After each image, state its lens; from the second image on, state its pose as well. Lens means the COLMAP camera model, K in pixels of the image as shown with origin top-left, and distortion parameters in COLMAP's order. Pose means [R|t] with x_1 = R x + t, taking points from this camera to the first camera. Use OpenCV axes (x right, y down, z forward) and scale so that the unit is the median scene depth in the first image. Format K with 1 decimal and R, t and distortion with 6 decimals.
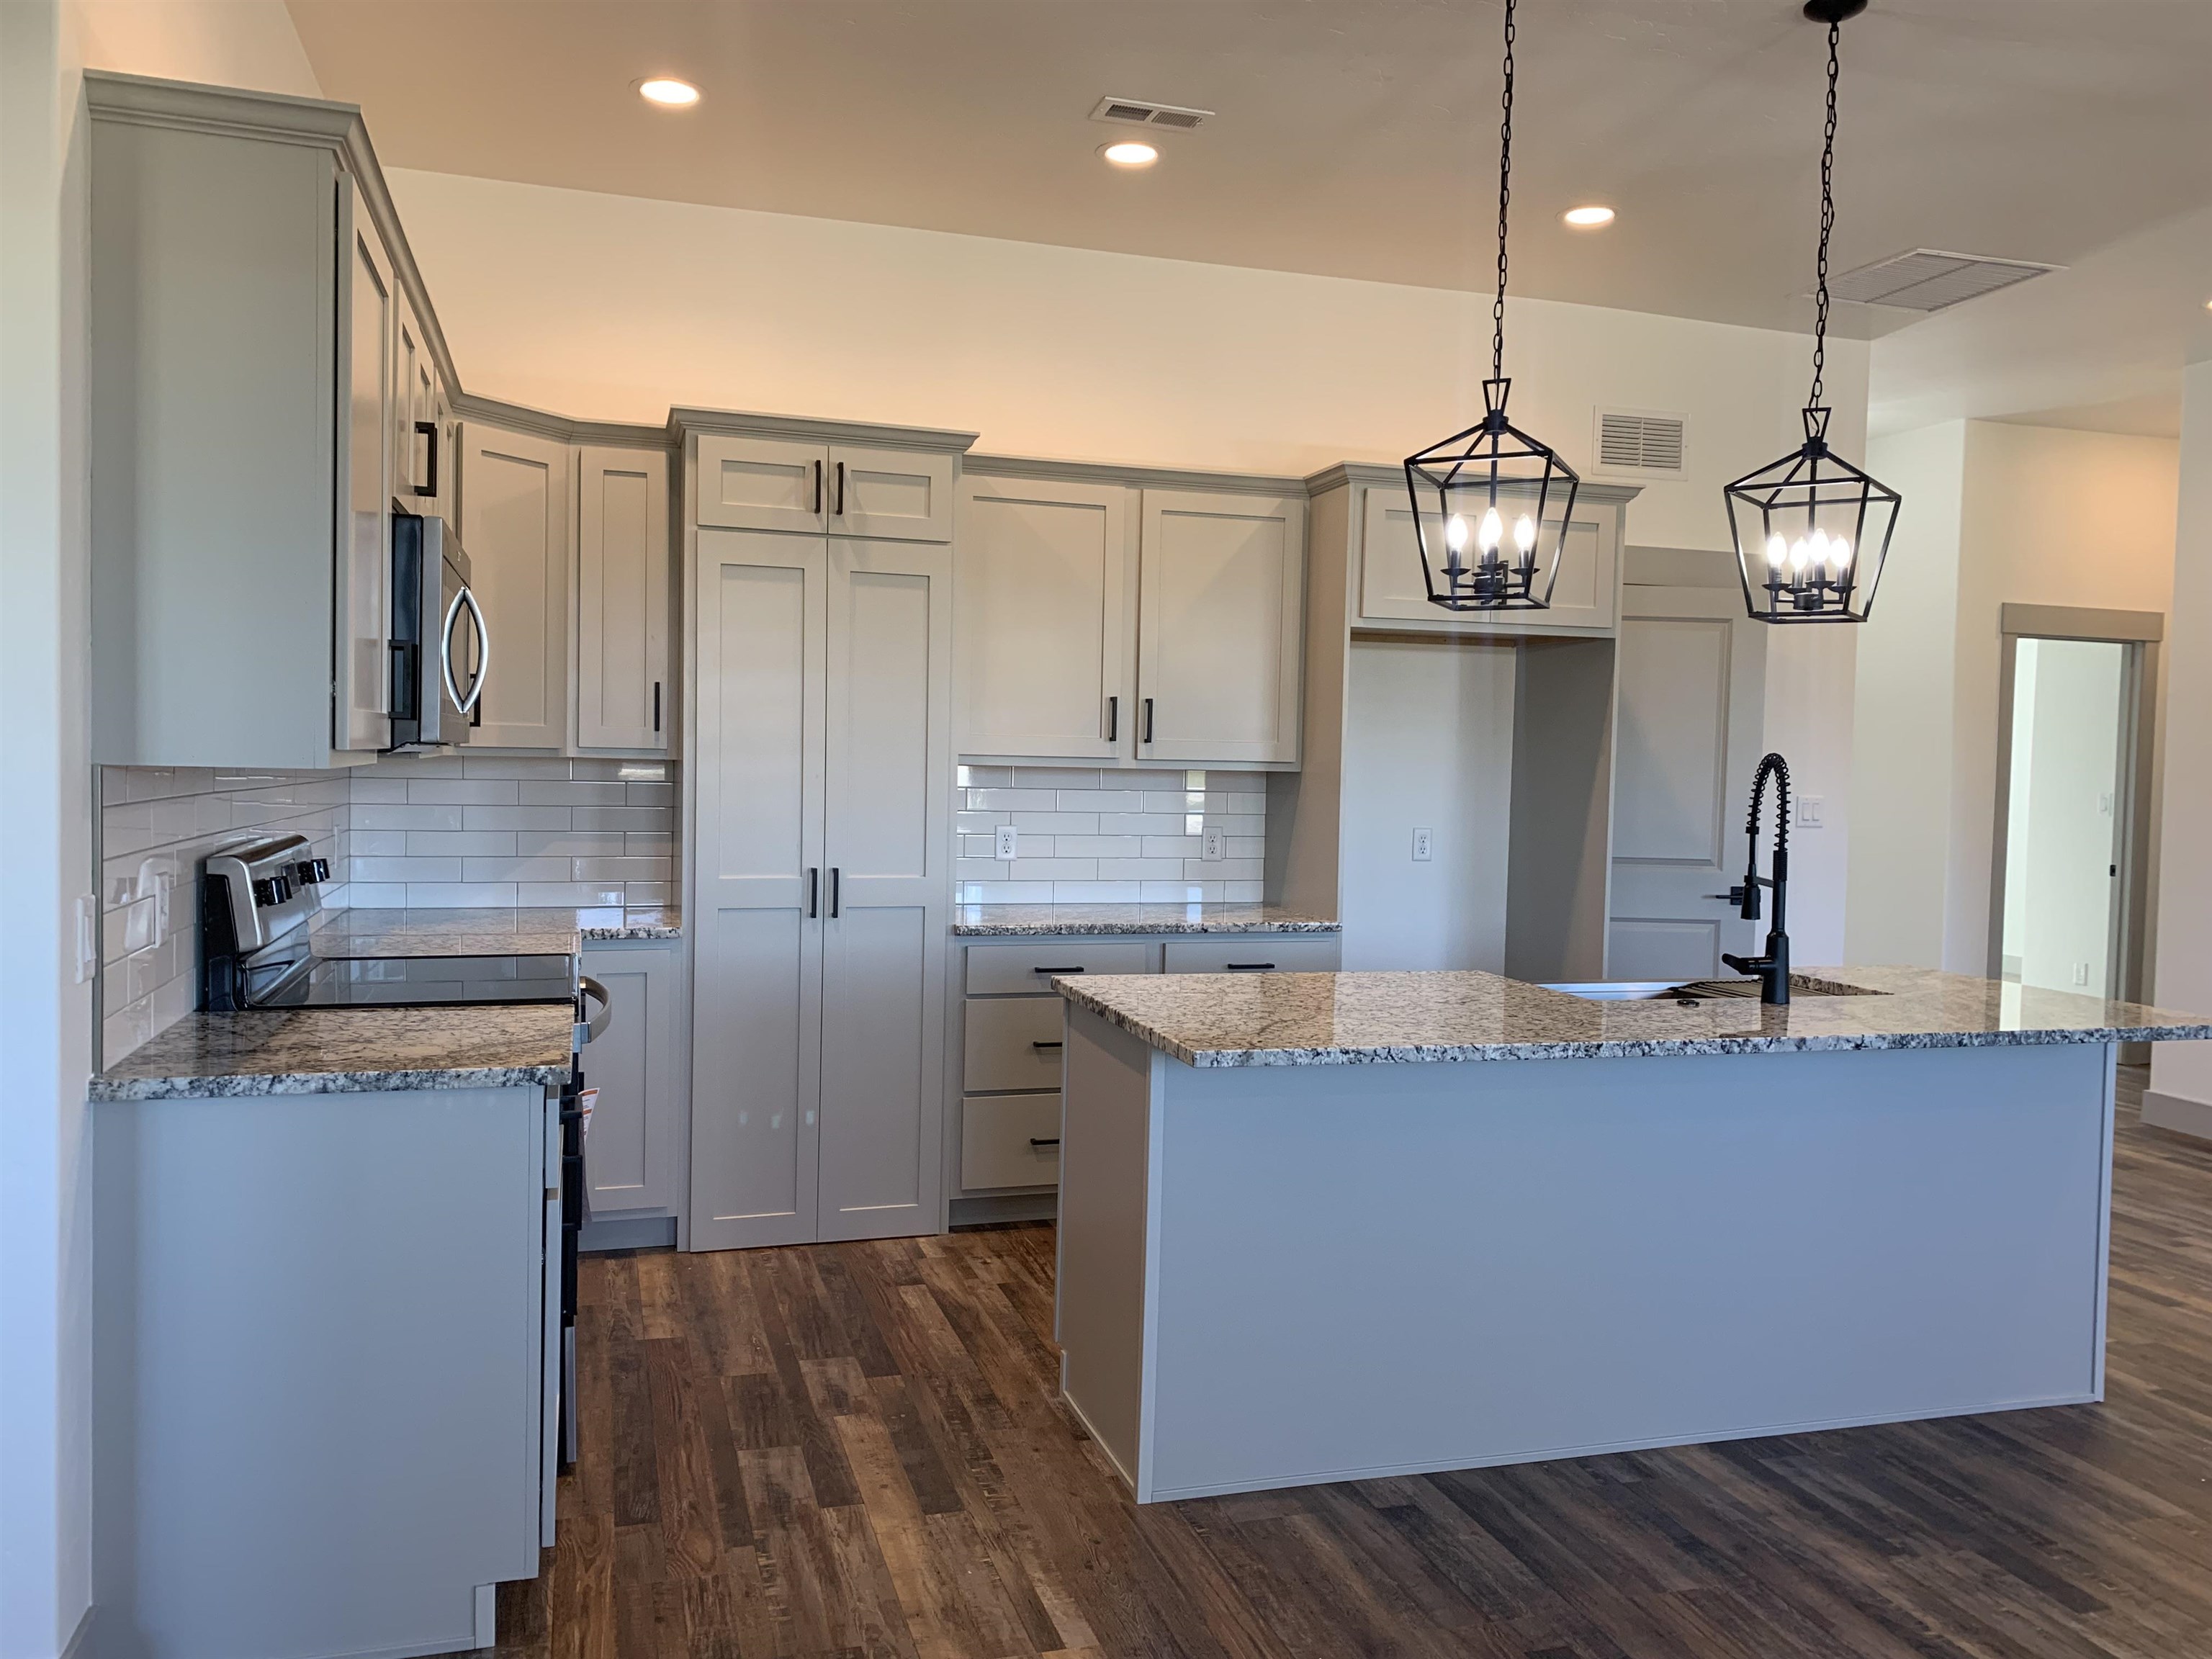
lens RADIAL K [[1689.5, 0, 1149.2], [0, 1689.5, 825.4], [0, 0, 1]] dist [0.039943, -0.031740]
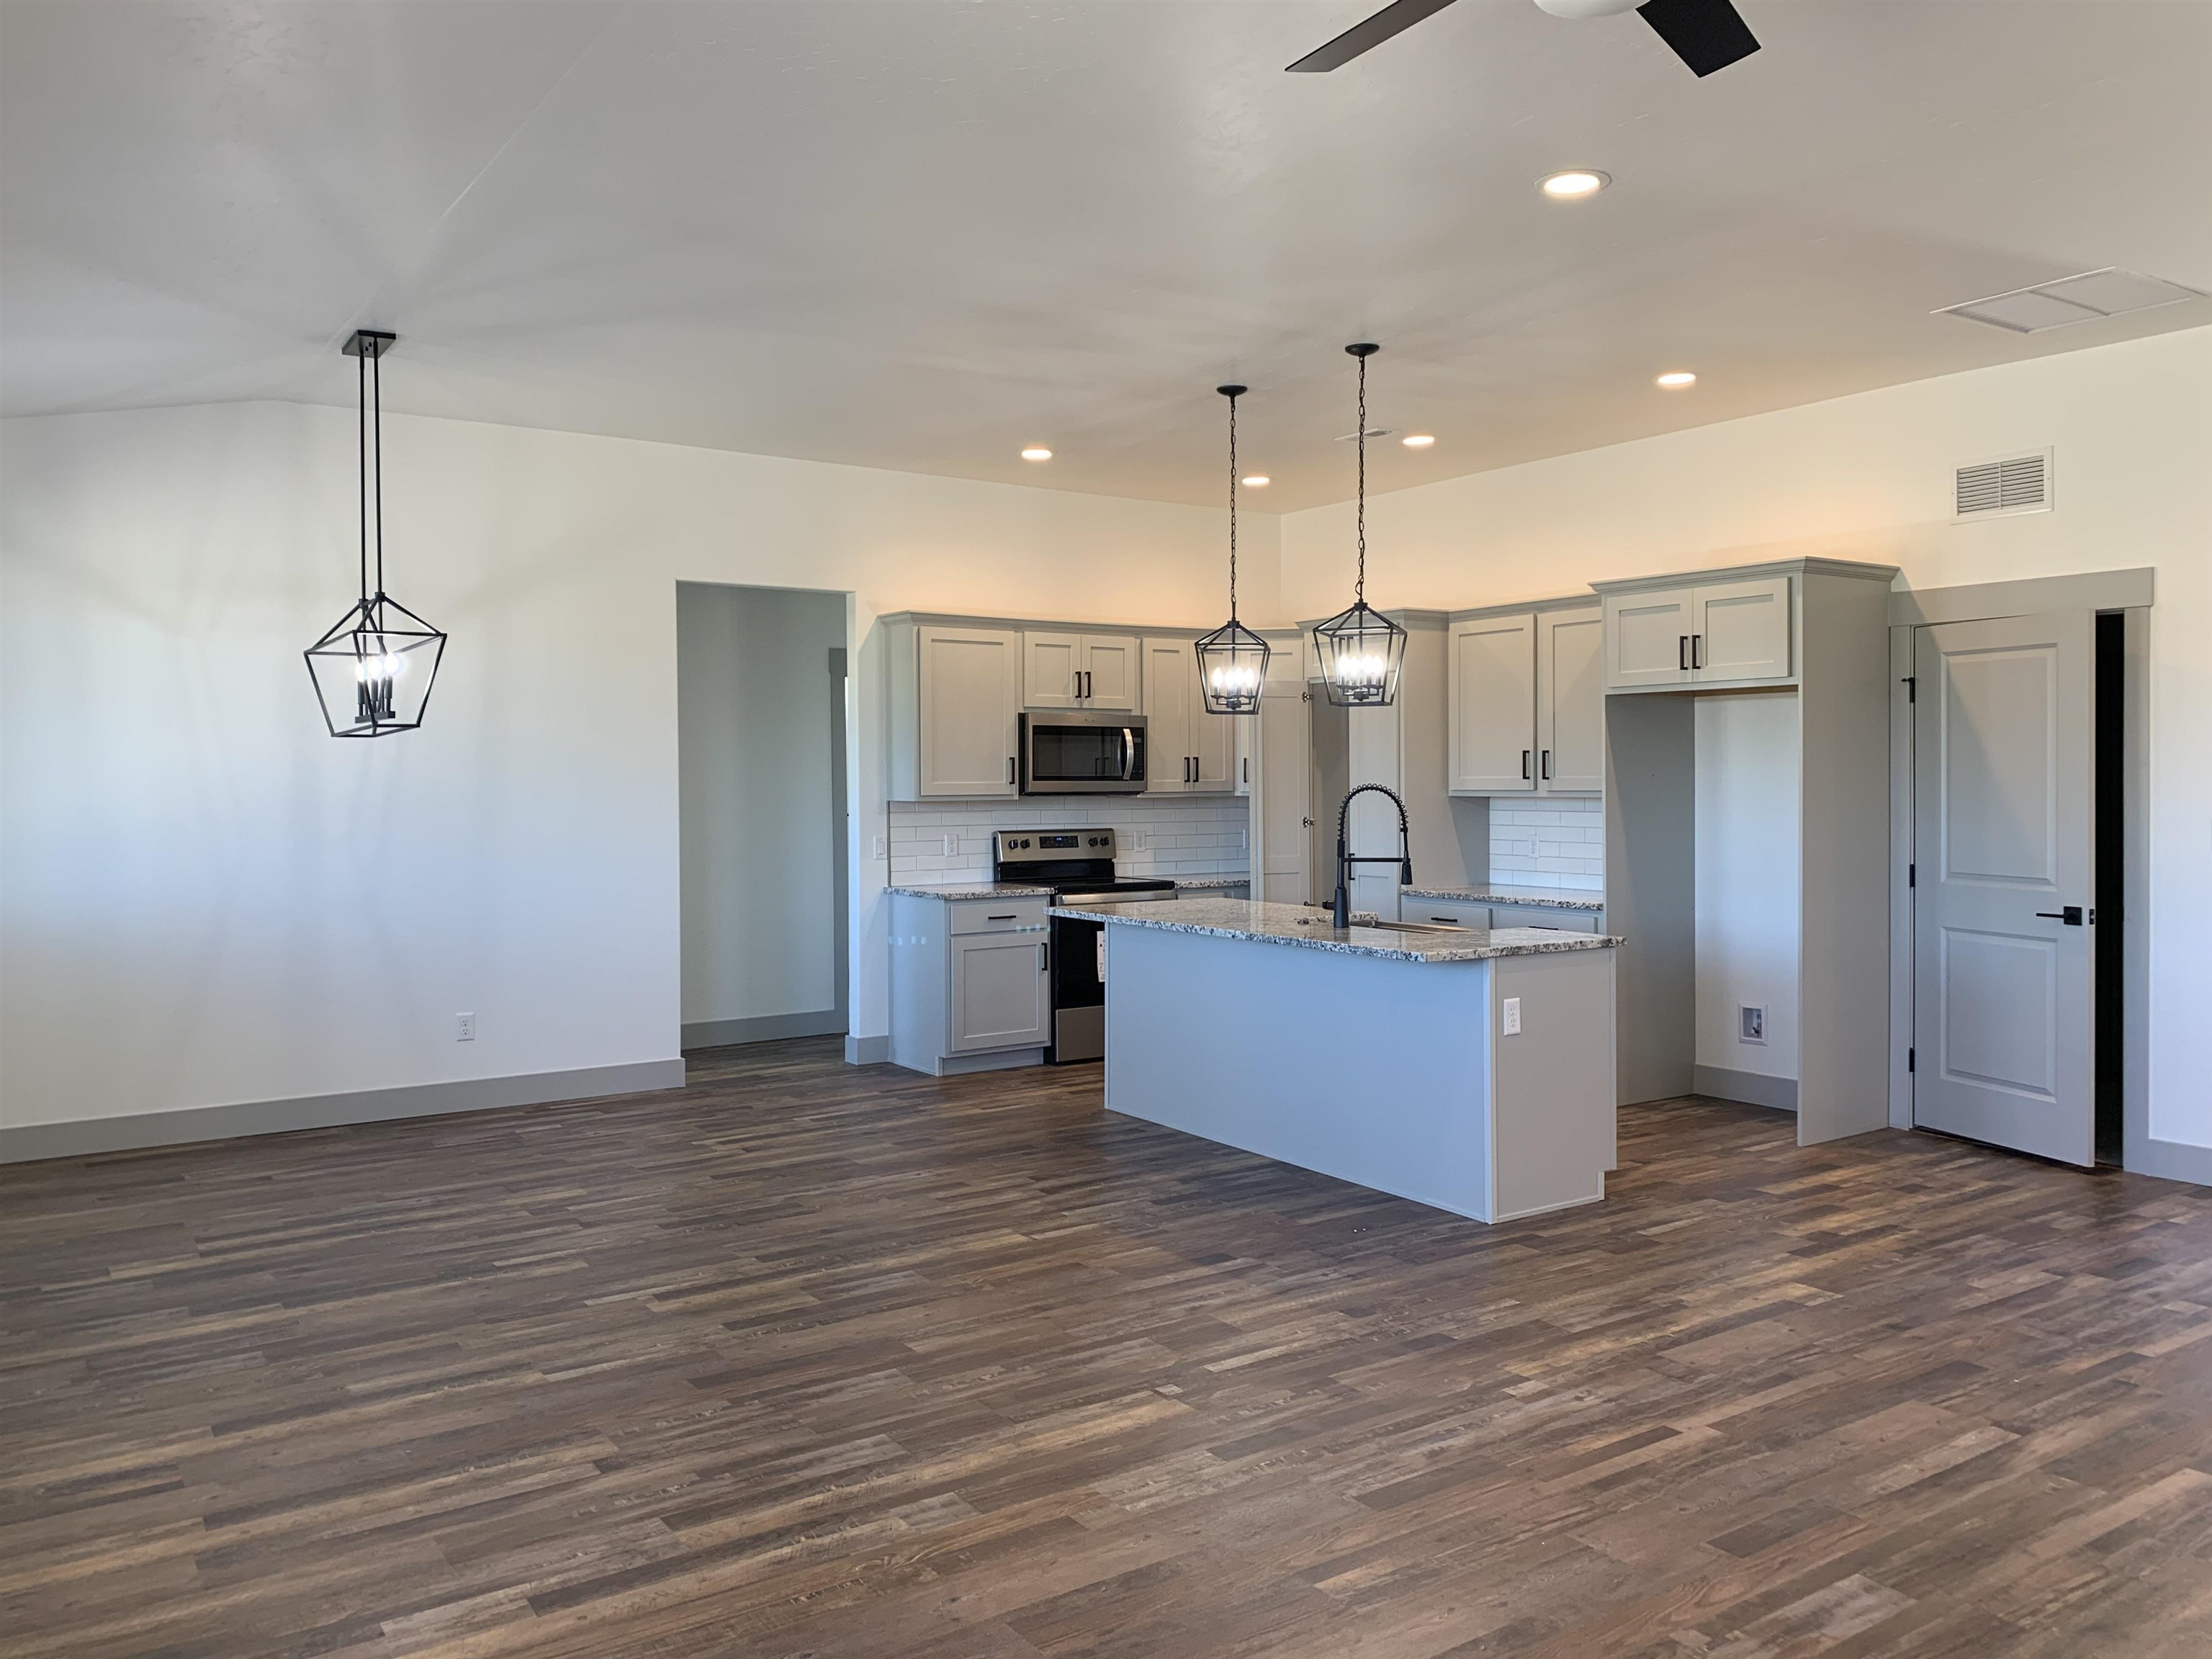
lens RADIAL K [[1684.9, 0, 1106.0], [0, 1684.9, 829.5], [0, 0, 1]] dist [0.022255, -0.001892]
pose [[0.274764, 0.003625, -0.961505, 1.944279], [-0.025196, 0.999677, -0.003431, 0.014459], [0.961182, 0.025169, 0.274766, 0.294851]]
